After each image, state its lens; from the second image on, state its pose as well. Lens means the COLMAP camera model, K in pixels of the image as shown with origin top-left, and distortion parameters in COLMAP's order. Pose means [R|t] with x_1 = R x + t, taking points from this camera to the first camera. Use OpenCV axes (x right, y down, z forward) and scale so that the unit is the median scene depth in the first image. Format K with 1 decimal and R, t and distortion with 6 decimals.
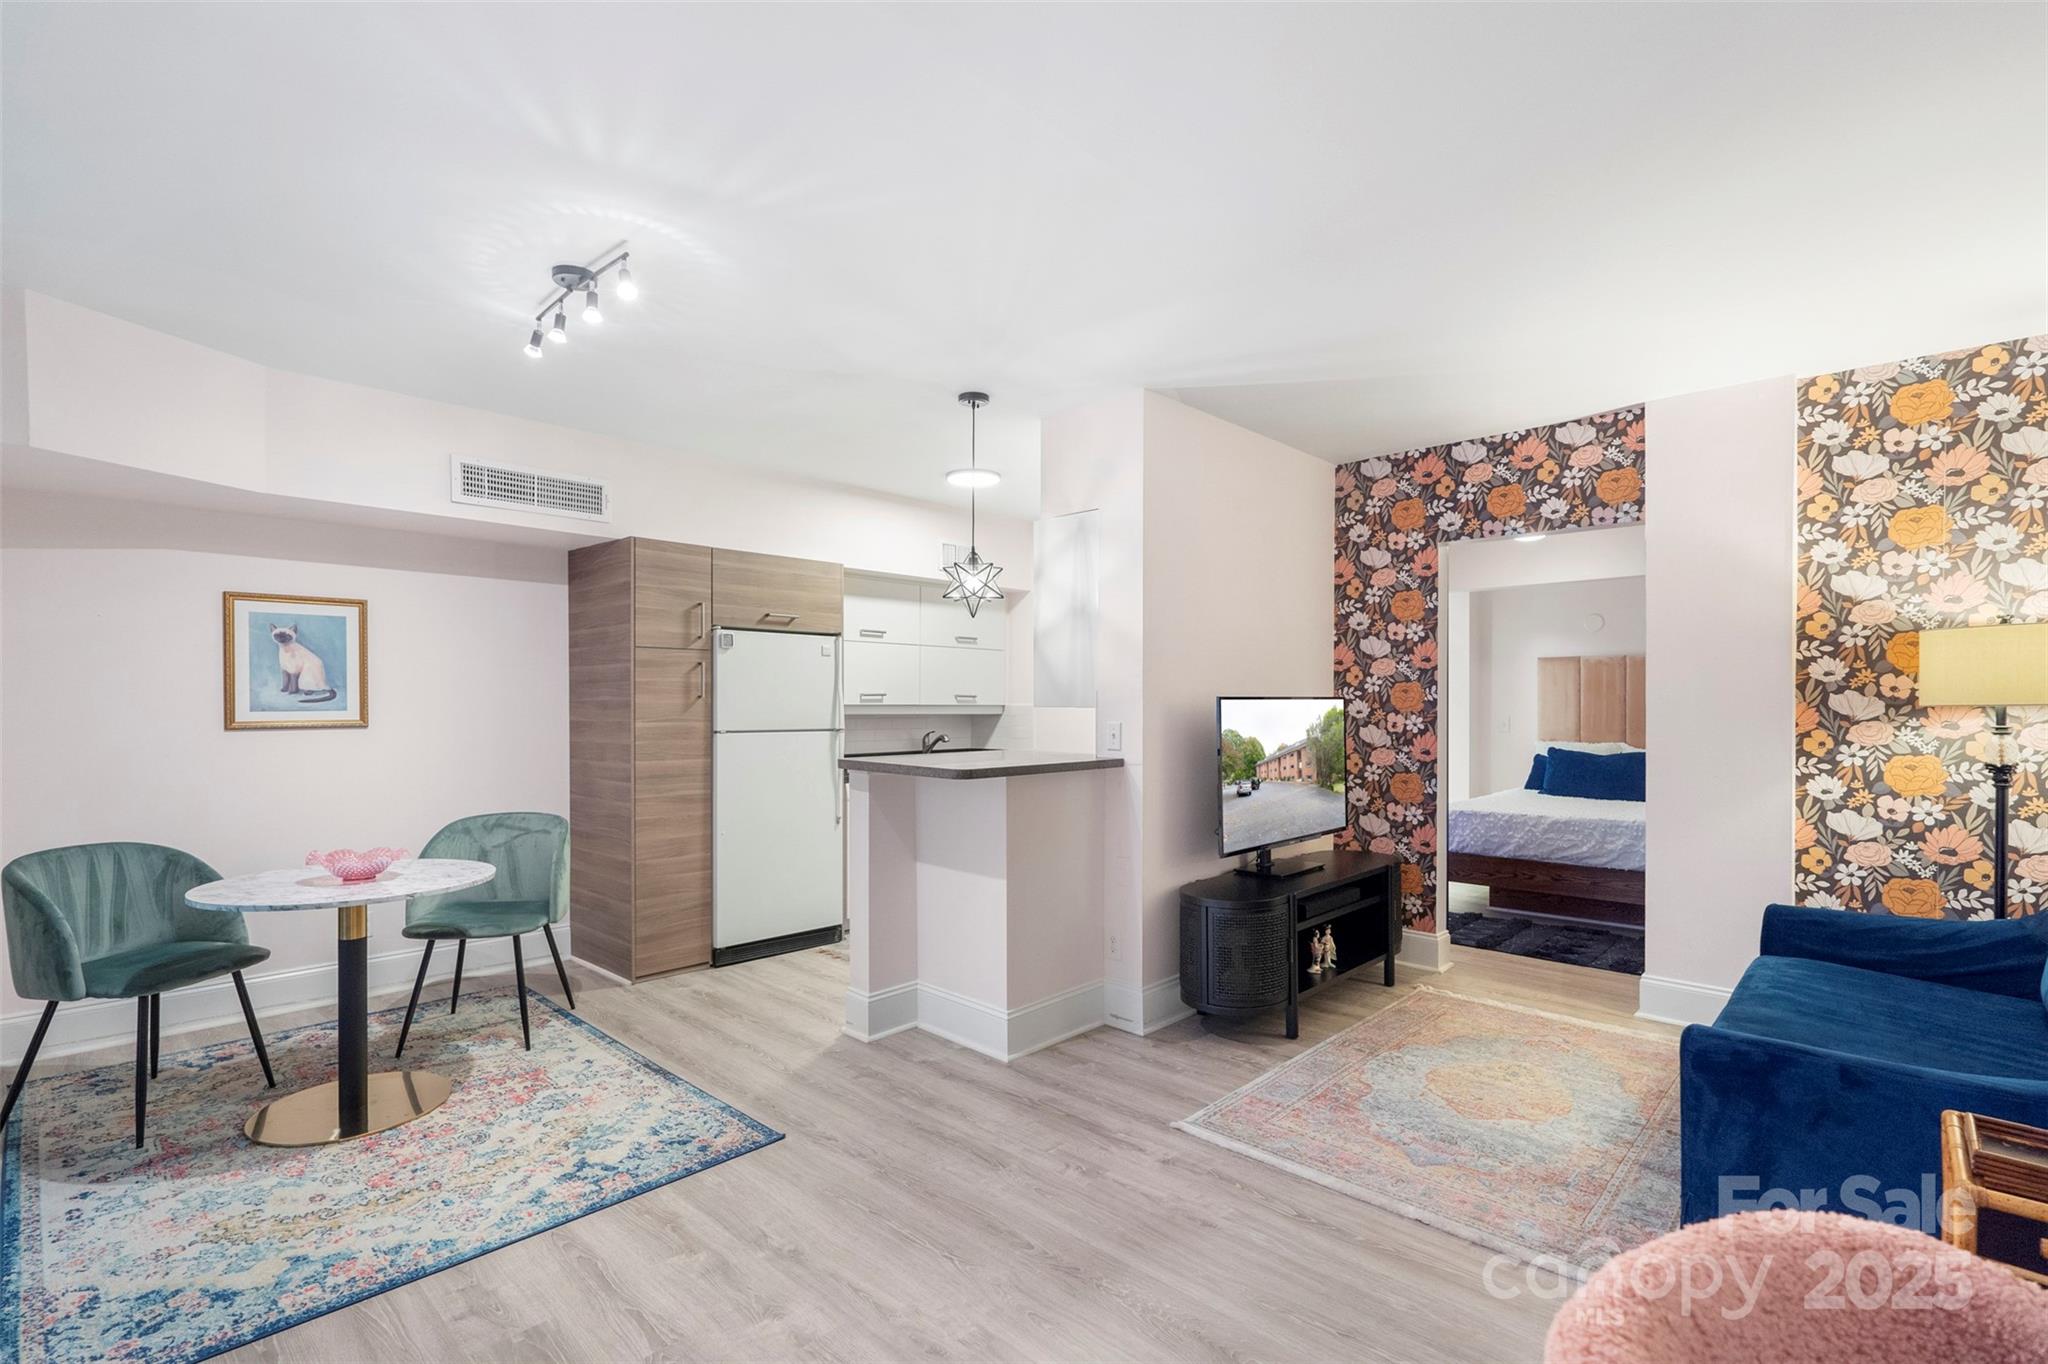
lens RADIAL K [[923.7, 0, 1023.2], [0, 923.7, 704.9], [0, 0, 1]] dist [0.000758, -0.000222]
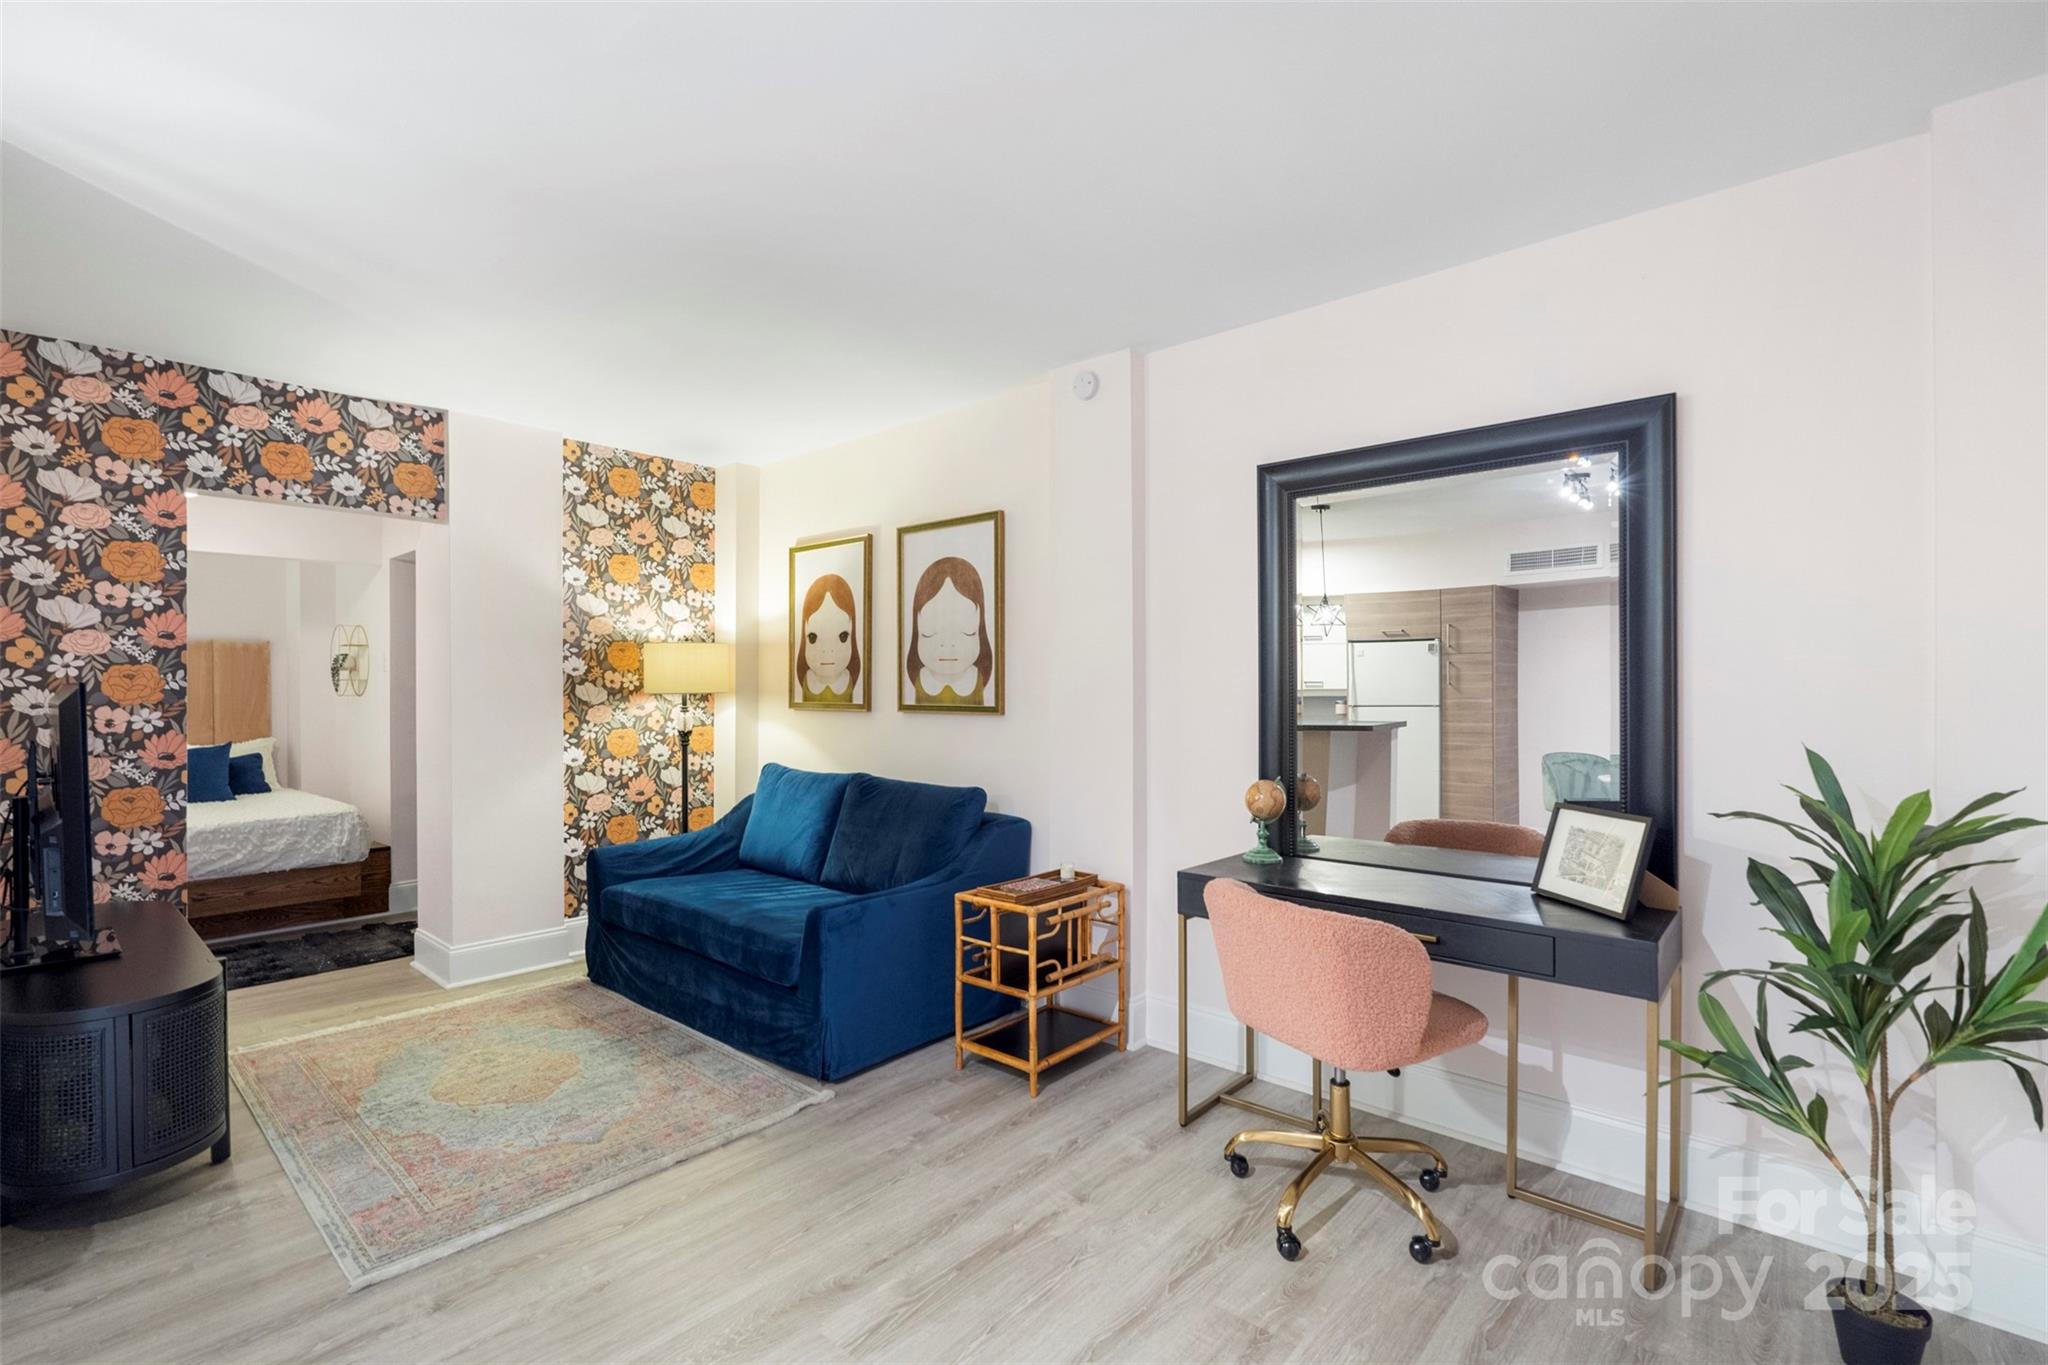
lens RADIAL K [[923.7, 0, 1021.4], [0, 923.7, 684.2], [0, 0, 1]] dist [0.000758, -0.000222]
pose [[-0.026082, 0.007693, 0.999630, -0.388337], [0.004331, 0.999962, -0.007582, -0.000210], [-0.999650, 0.004132, -0.026114, 0.350098]]
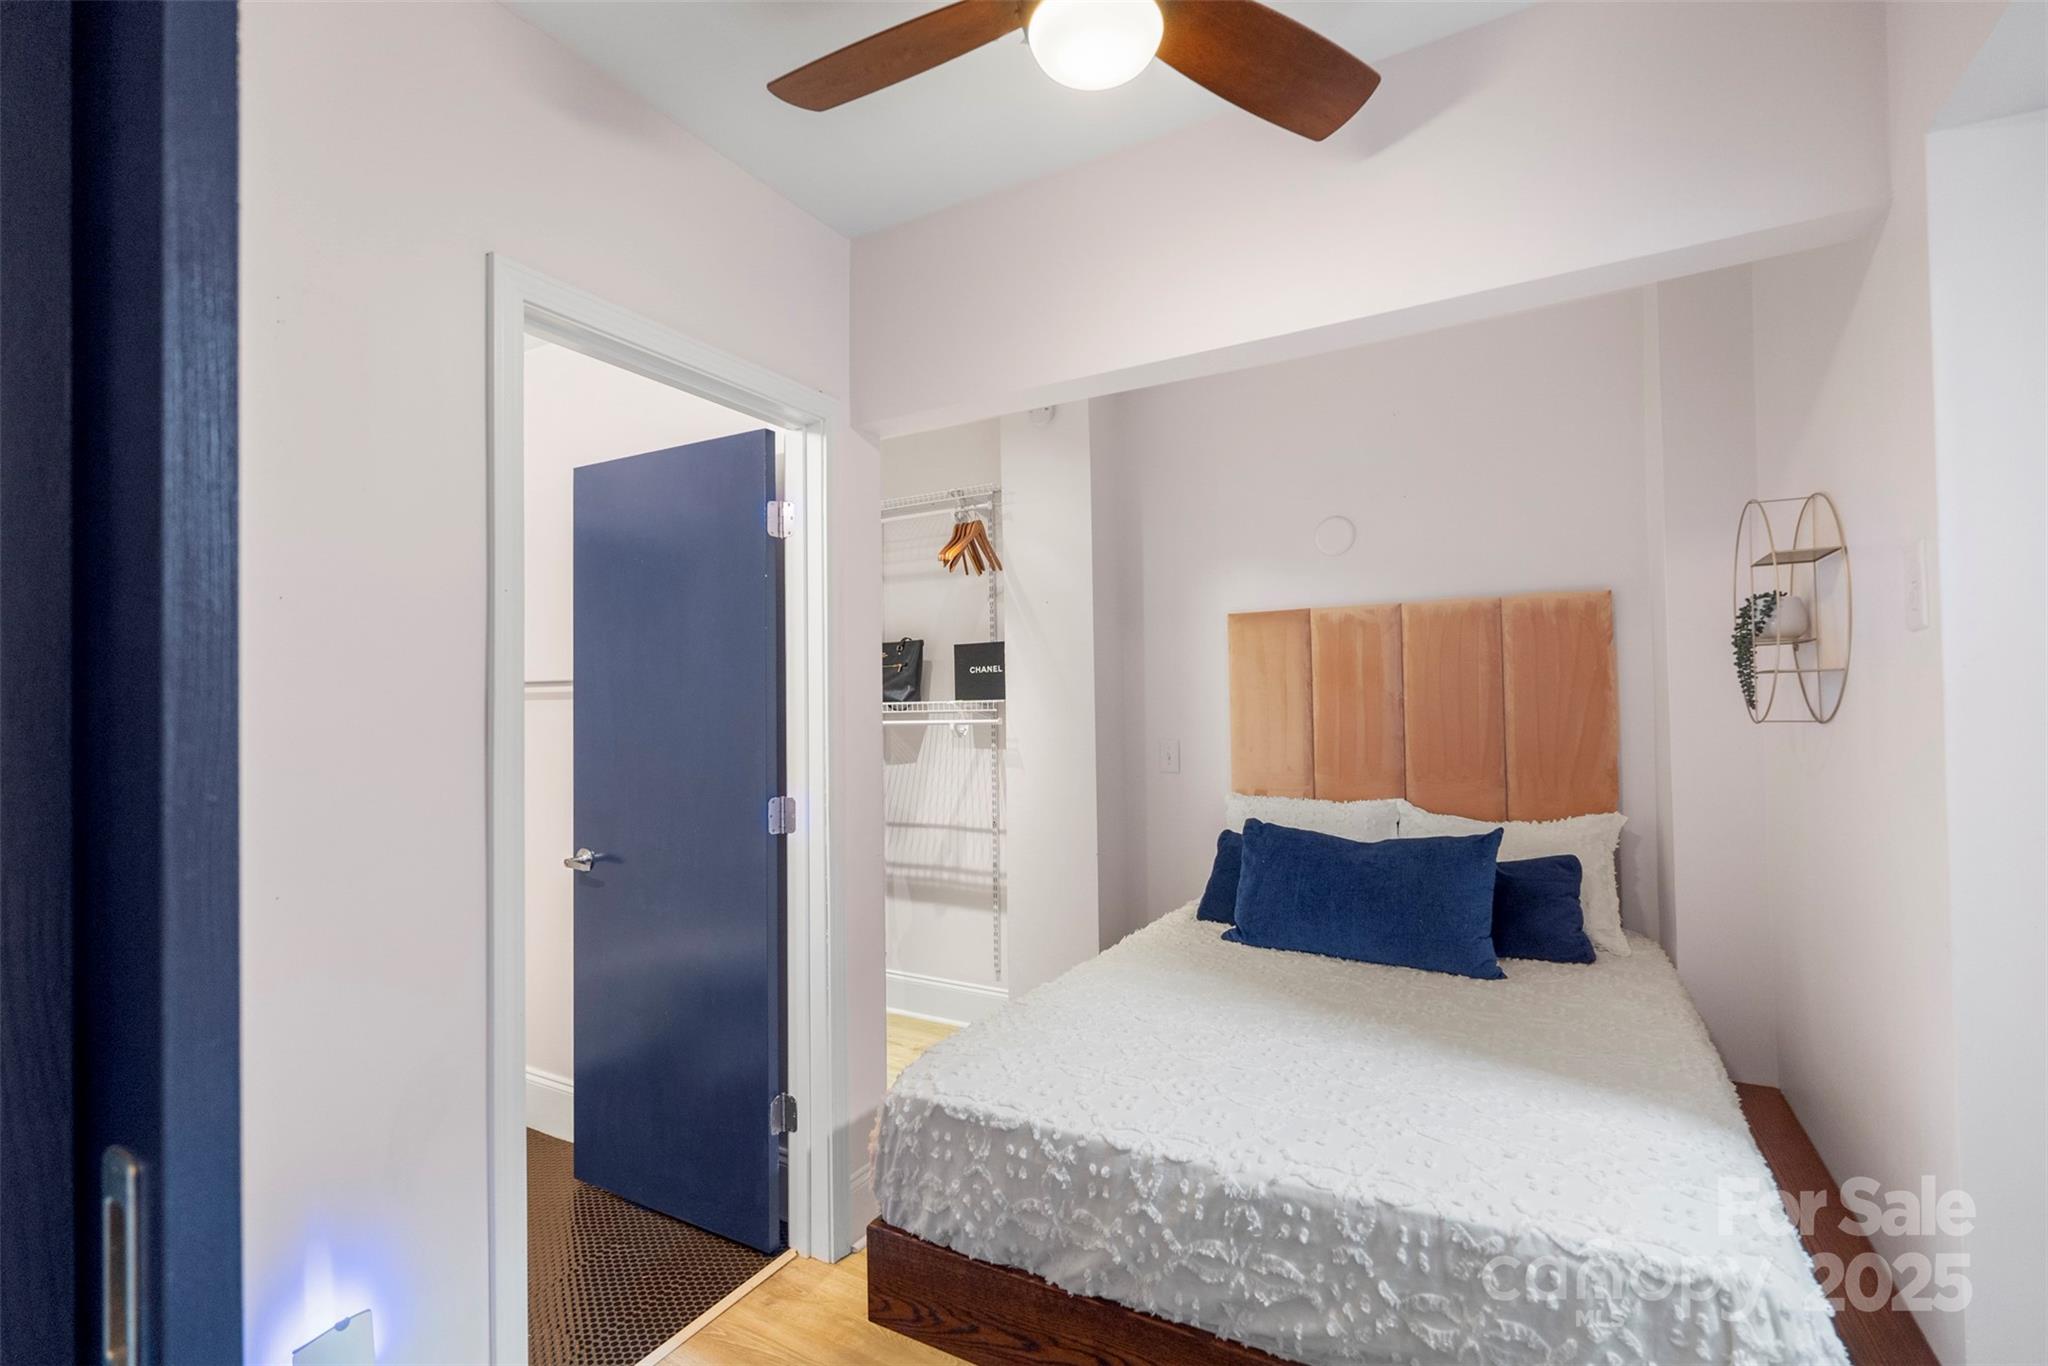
lens RADIAL K [[923.7, 0, 1009.7], [0, 923.7, 687.6], [0, 0, 1]] dist [0.000758, -0.000222]
pose [[0.975598, -0.010244, 0.219325, 0.610339], [0.015318, 0.999653, -0.021449, -0.010772], [-0.219029, 0.024285, 0.975416, 1.003834]]
